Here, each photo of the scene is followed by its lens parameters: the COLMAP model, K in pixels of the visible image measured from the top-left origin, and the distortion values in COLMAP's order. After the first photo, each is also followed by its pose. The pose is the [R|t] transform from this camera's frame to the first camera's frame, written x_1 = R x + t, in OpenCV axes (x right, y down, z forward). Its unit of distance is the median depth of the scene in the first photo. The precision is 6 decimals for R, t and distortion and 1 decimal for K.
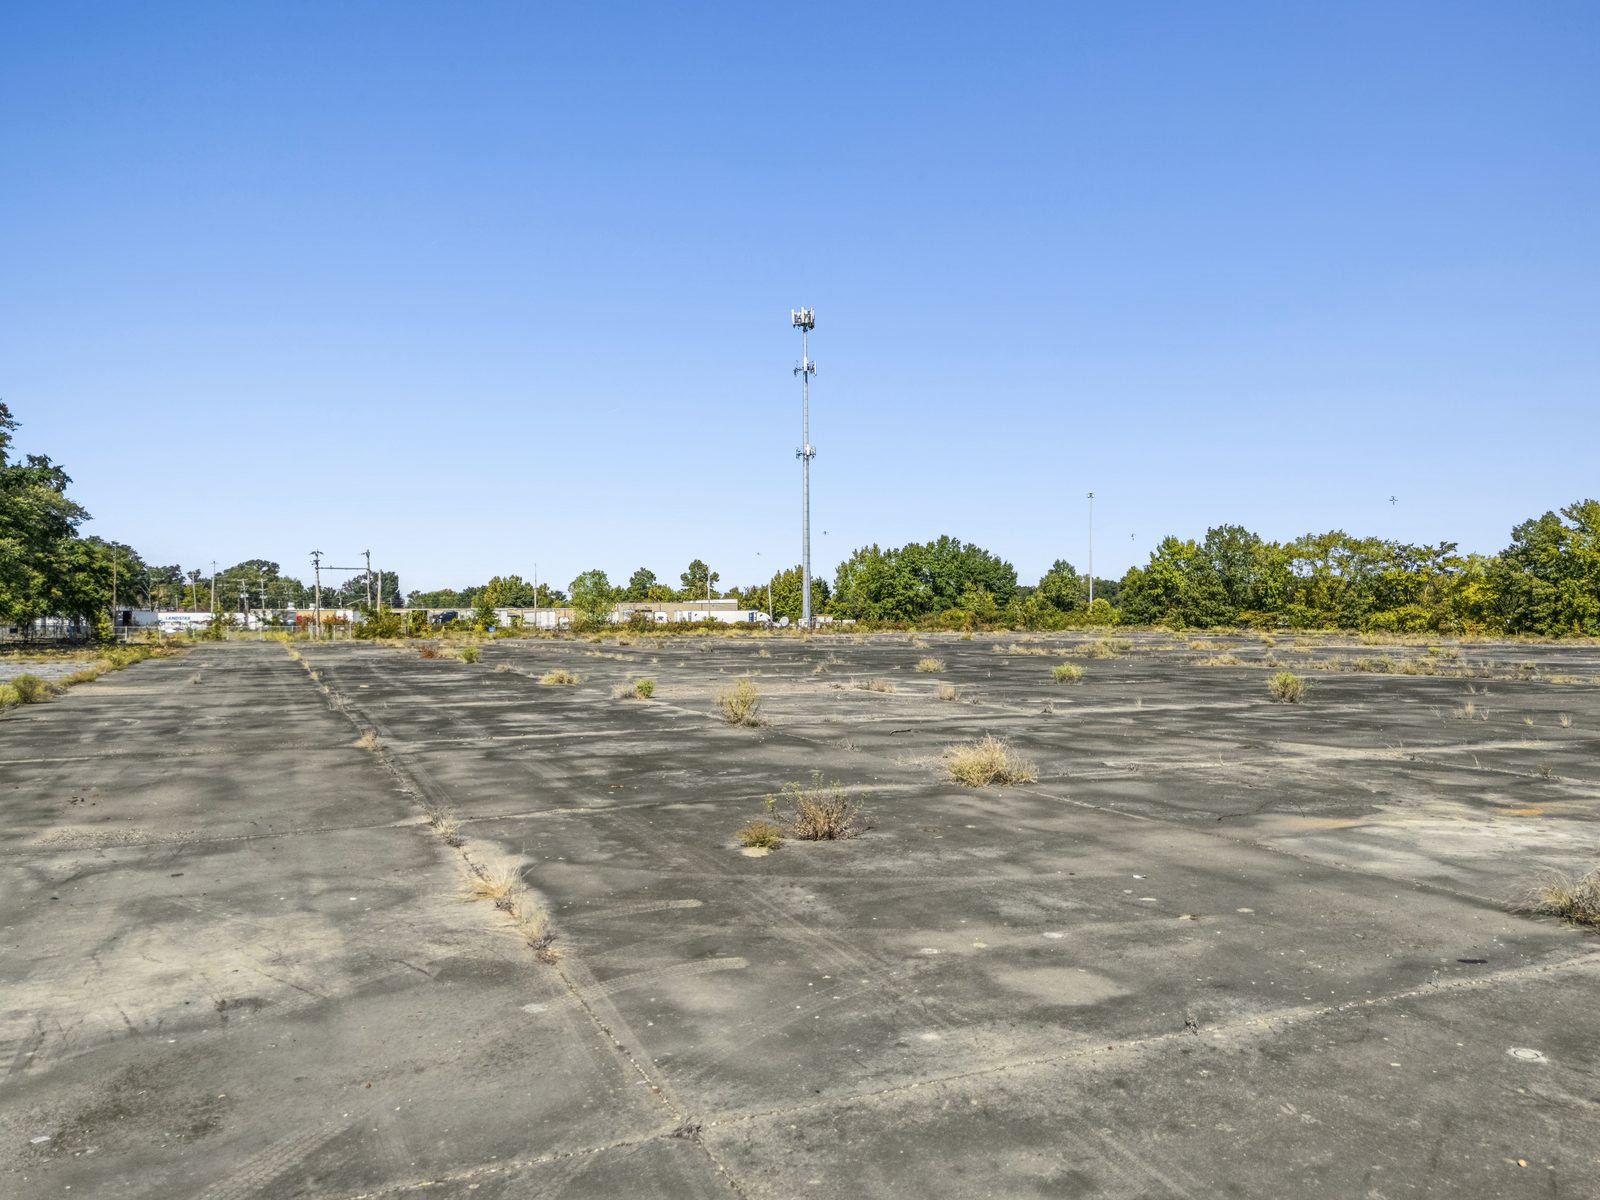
lens RADIAL K [[1191.0, 0, 799.1], [0, 1191.0, 604.0], [0, 0, 1]] dist [0.064691, -0.055679]
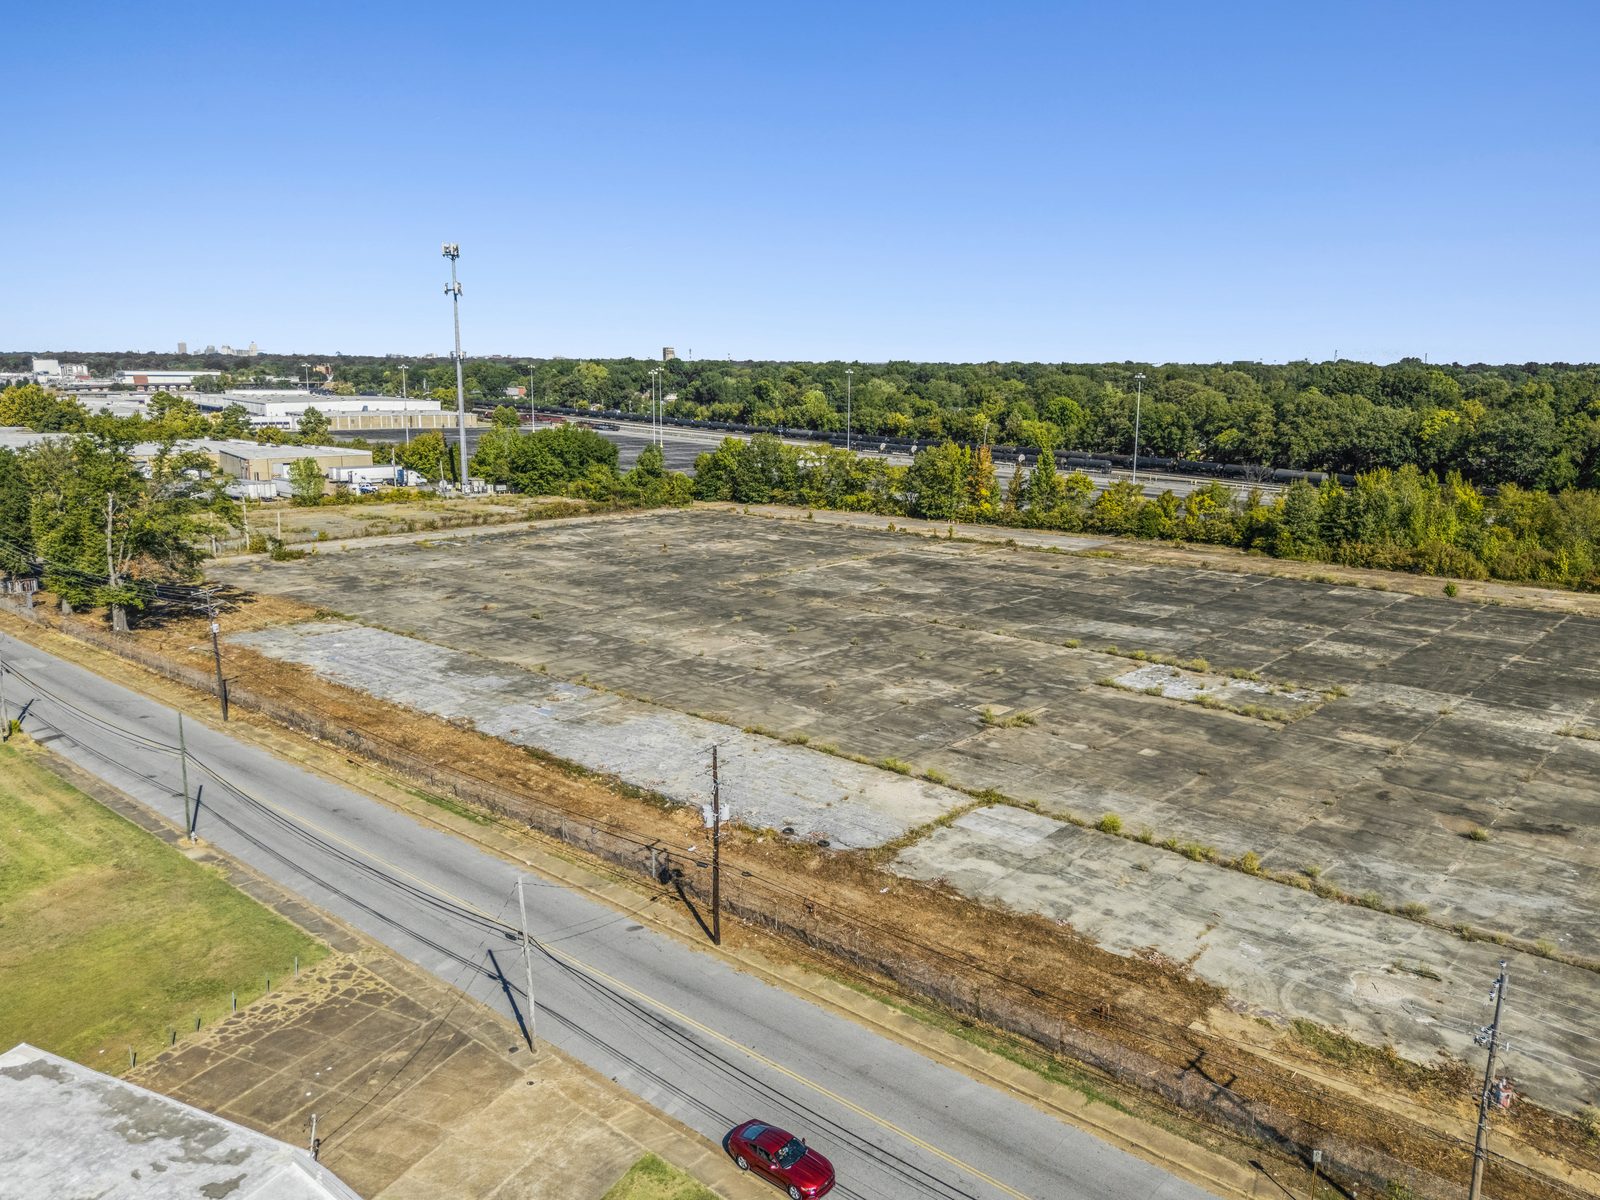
lens RADIAL K [[1191.0, 0, 818.7], [0, 1191.0, 601.4], [0, 0, 1]] dist [0.064691, -0.055679]
pose [[0.901826, -0.071278, 0.426180, -0.231161], [-0.016537, 0.979885, 0.198877, -0.139751], [-0.431782, -0.186400, 0.882507, -0.405521]]
